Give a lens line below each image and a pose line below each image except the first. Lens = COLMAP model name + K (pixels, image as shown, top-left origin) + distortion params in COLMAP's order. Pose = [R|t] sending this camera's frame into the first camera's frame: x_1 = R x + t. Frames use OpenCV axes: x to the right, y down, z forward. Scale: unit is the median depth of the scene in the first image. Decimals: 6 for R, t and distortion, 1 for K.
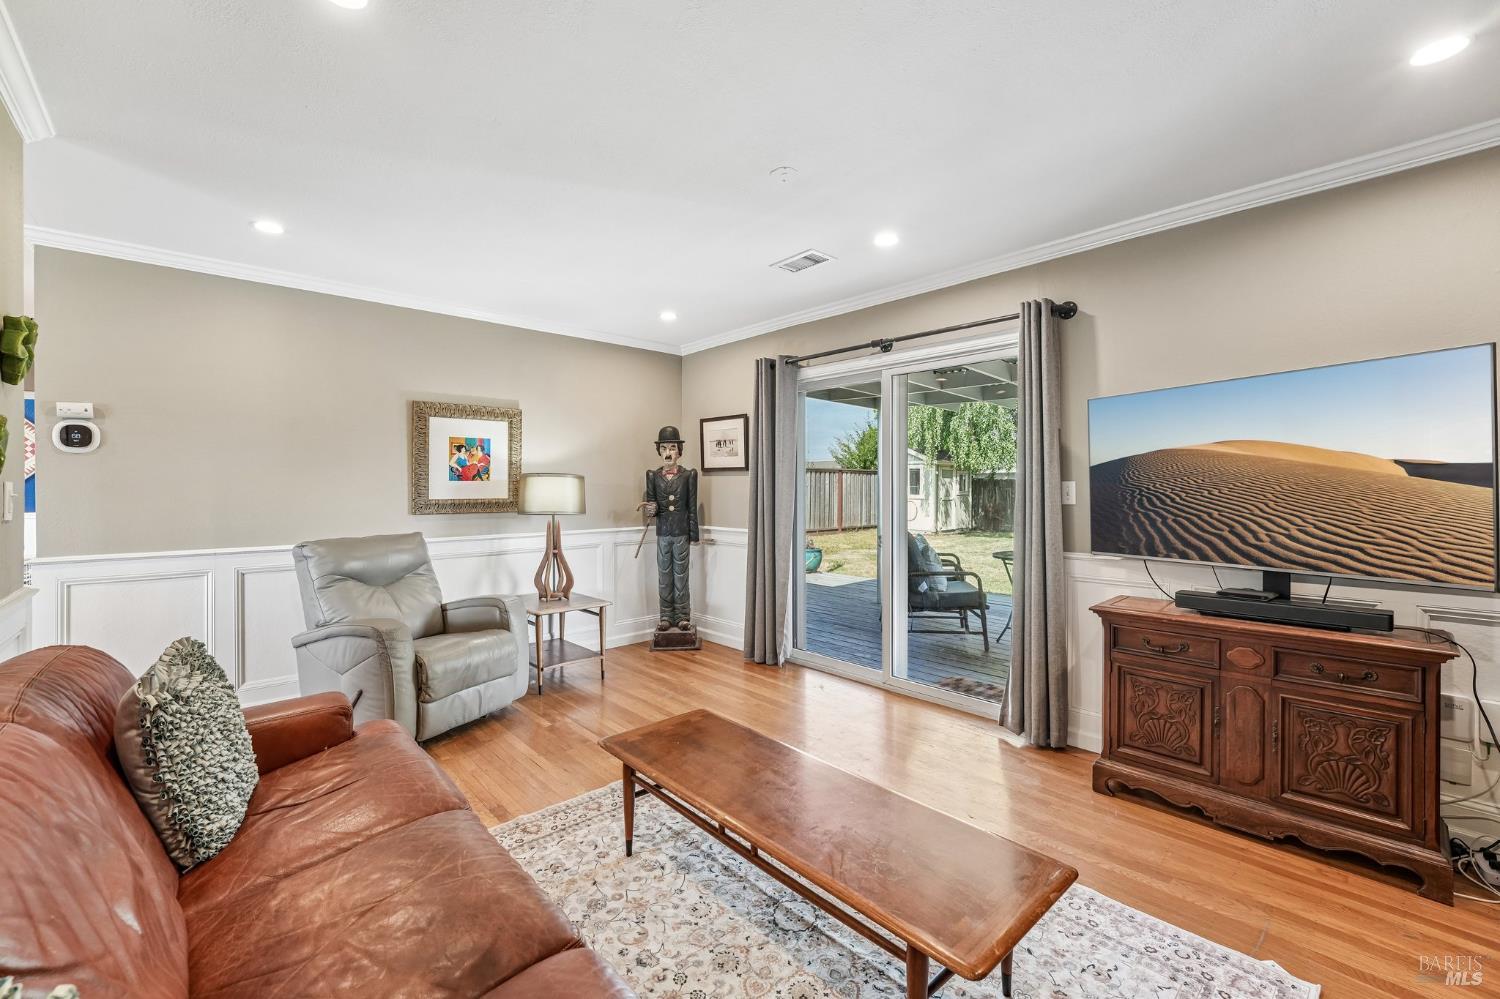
lens RADIAL K [[628.2, 0, 744.8], [0, 628.2, 495.2], [0, 0, 1]] dist [-0.015236, -0.000212]
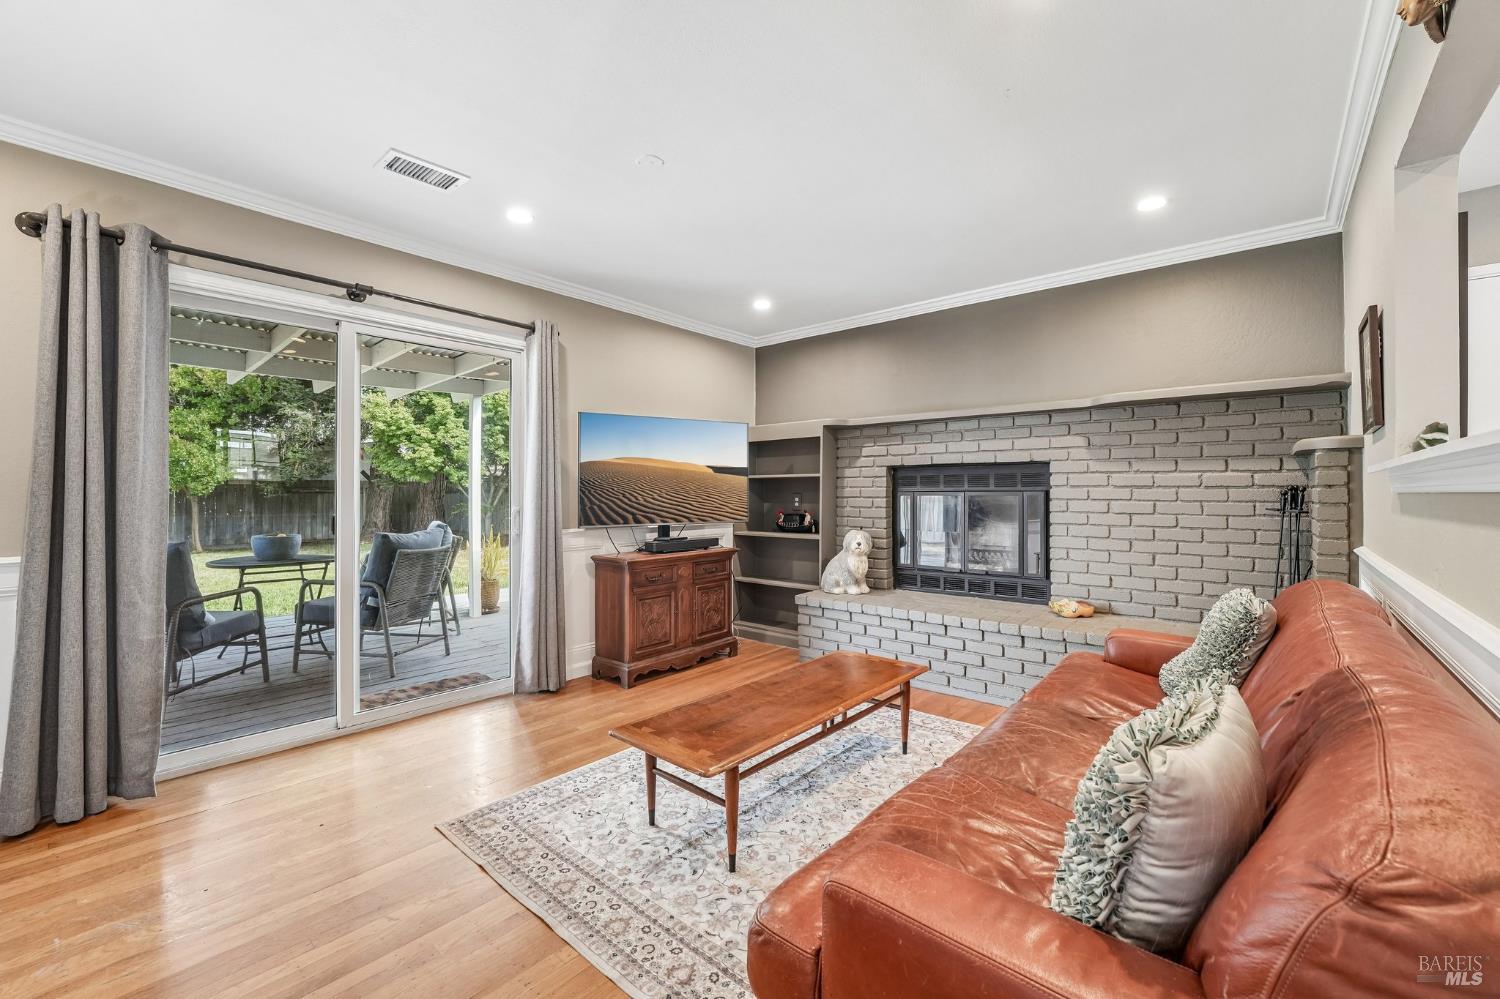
lens RADIAL K [[628.2, 0, 744.8], [0, 628.2, 495.2], [0, 0, 1]] dist [-0.015236, -0.000212]
pose [[-0.107792, -0.003034, 0.994169, -0.813603], [0.018012, 0.999825, 0.005004, 0.027303], [-0.994010, 0.018447, -0.107718, 0.806600]]
